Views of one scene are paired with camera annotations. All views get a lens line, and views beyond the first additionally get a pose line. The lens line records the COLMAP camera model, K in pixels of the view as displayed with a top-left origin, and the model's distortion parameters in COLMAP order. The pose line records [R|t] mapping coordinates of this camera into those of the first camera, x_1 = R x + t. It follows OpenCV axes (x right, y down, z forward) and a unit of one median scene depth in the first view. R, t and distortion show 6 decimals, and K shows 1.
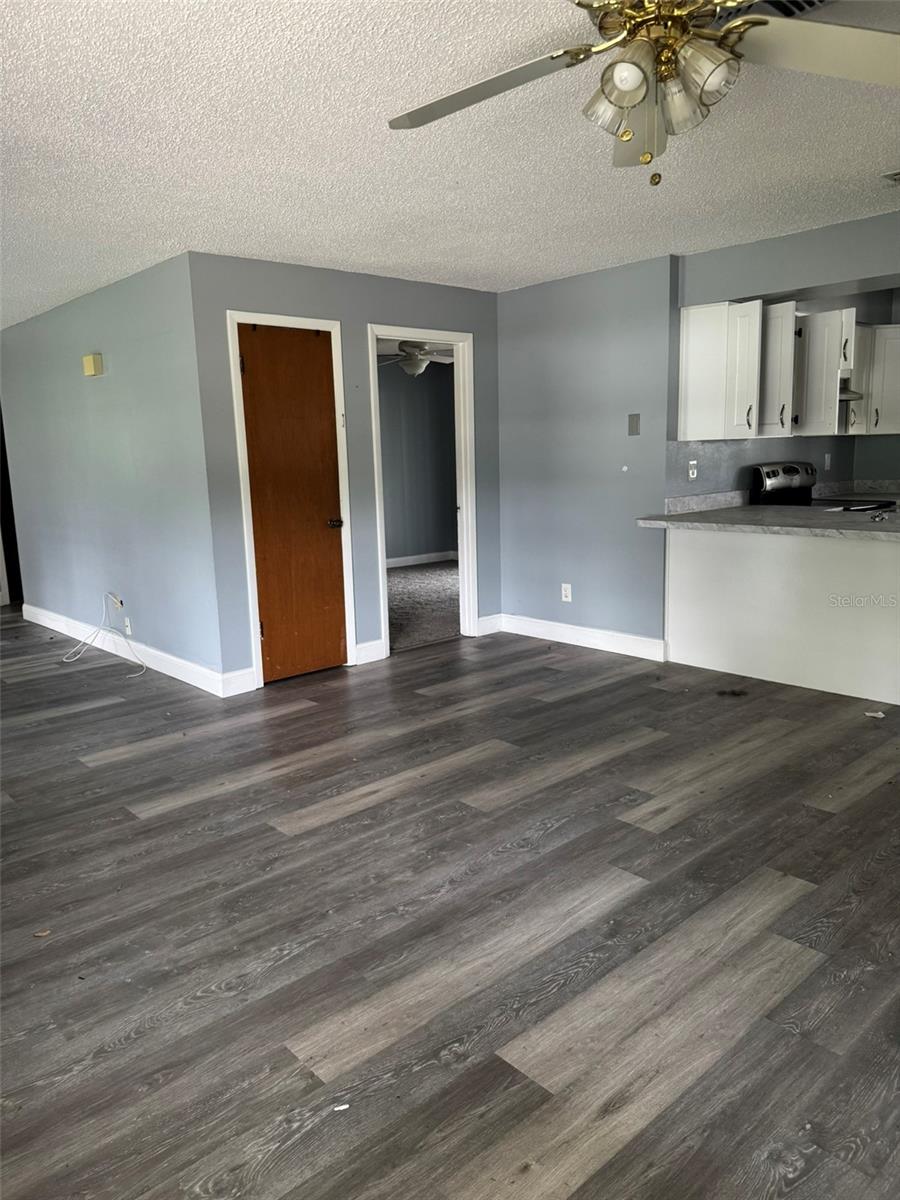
lens RADIAL K [[844.7, 0, 441.4], [0, 844.7, 597.0], [0, 0, 1]] dist [0.068781, -0.086932]
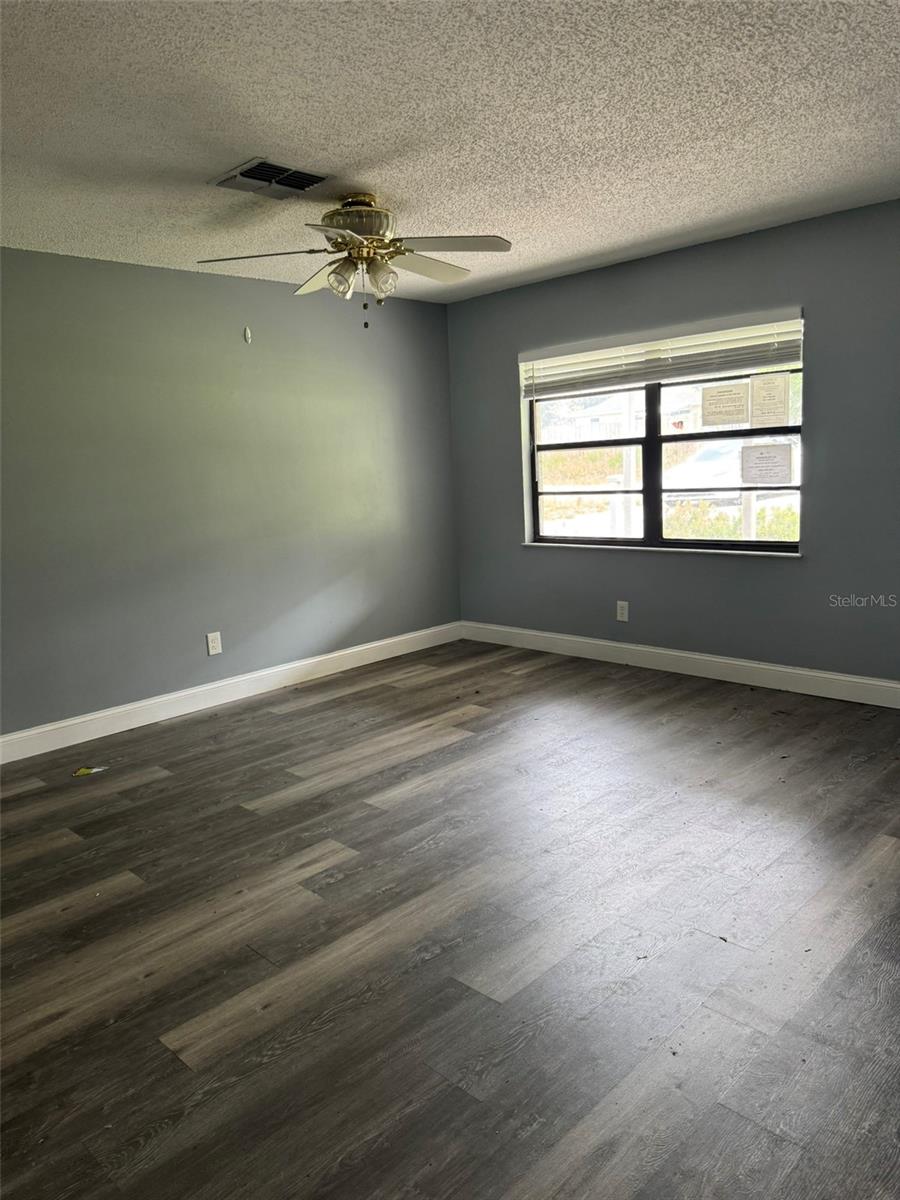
lens RADIAL K [[844.7, 0, 452.3], [0, 844.7, 588.5], [0, 0, 1]] dist [0.068781, -0.086932]
pose [[-0.994320, 0.095712, -0.046542, 0.118245], [0.075477, 0.942468, 0.325665, -0.320801], [0.075034, 0.320302, -0.944339, 1.808925]]
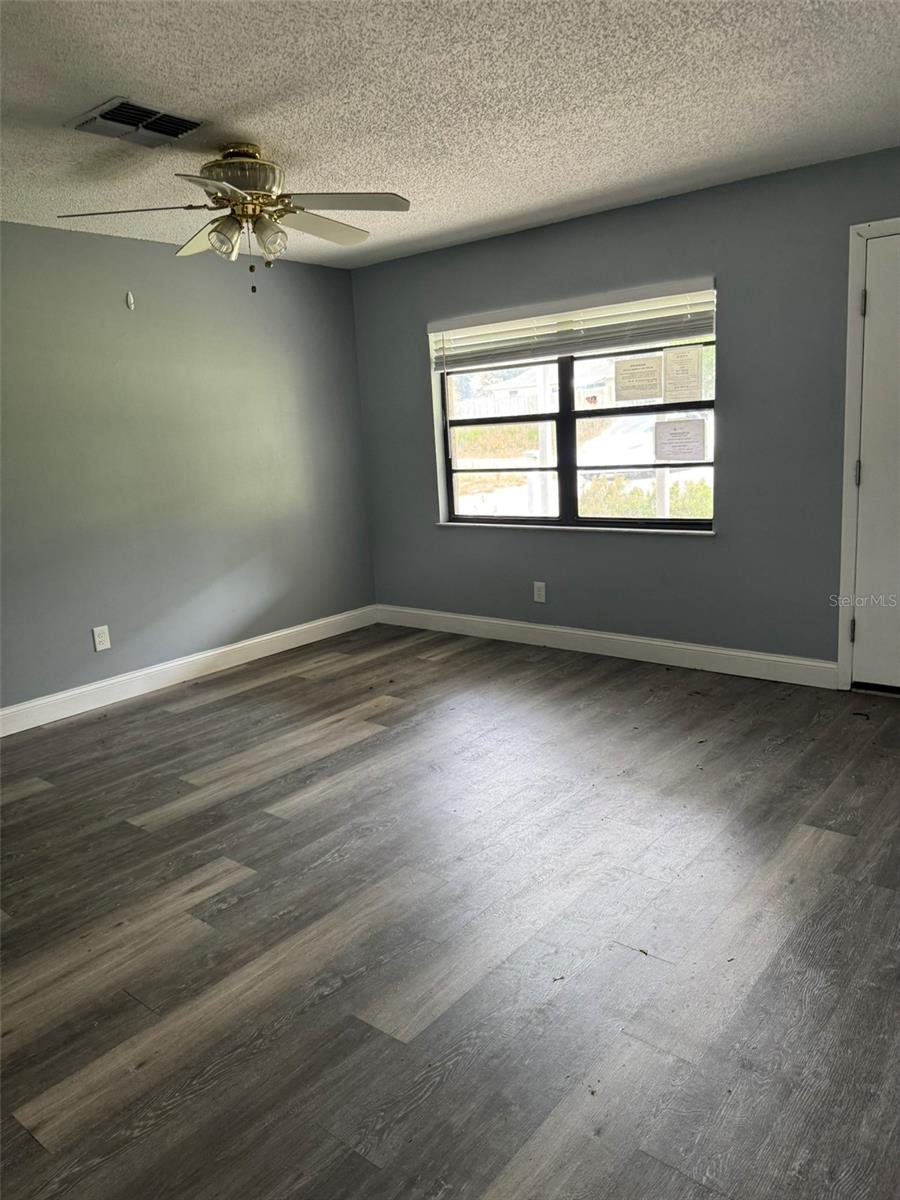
lens RADIAL K [[844.7, 0, 455.6], [0, 844.7, 589.1], [0, 0, 1]] dist [0.068781, -0.086932]
pose [[-0.983320, 0.119828, -0.136830, 0.089735], [0.063005, 0.930133, 0.361777, -0.312324], [0.170621, 0.347122, -0.922169, 1.737776]]
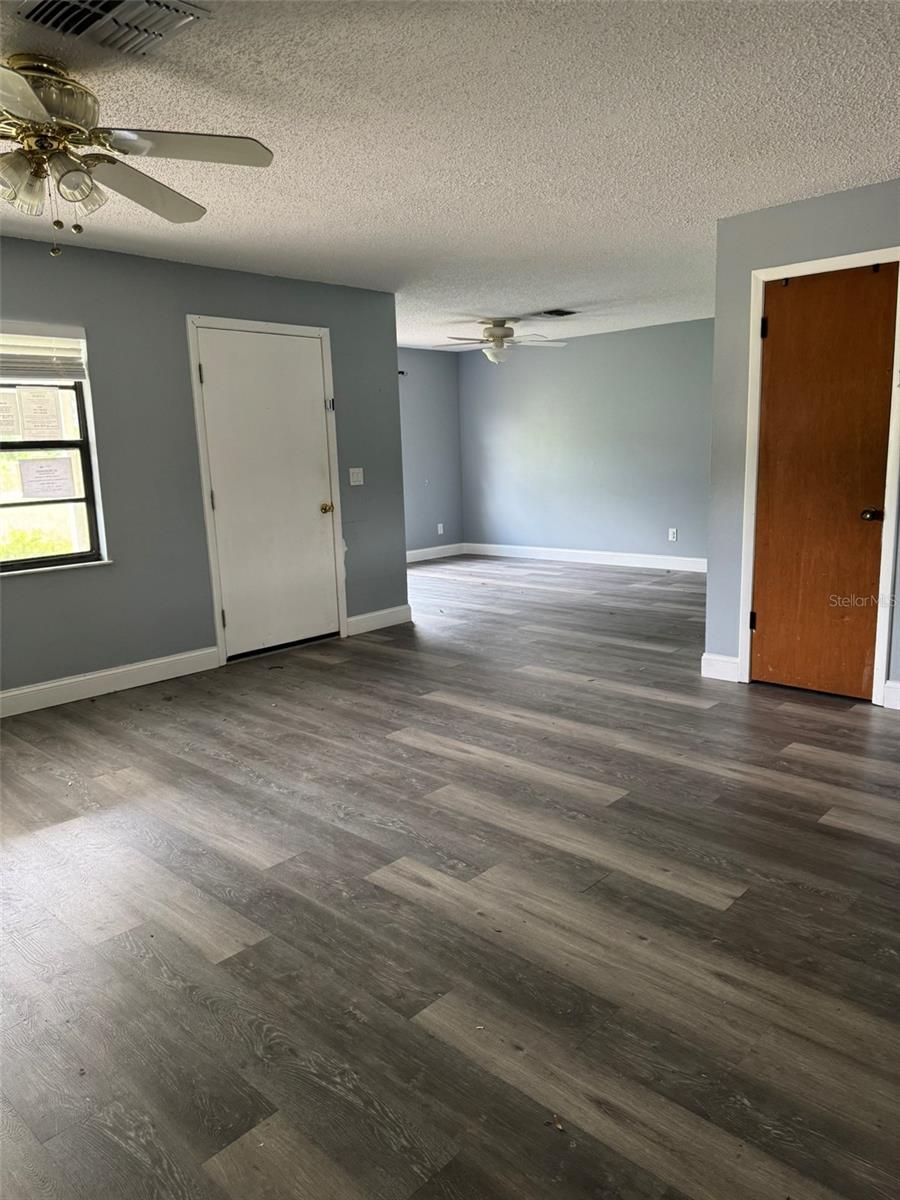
lens RADIAL K [[844.7, 0, 445.5], [0, 844.7, 589.9], [0, 0, 1]] dist [0.068781, -0.086932]
pose [[0.086487, 0.199137, -0.976148, 1.022751], [-0.145143, 0.971884, 0.185407, -0.183689], [0.985623, 0.125646, 0.112959, 0.905026]]
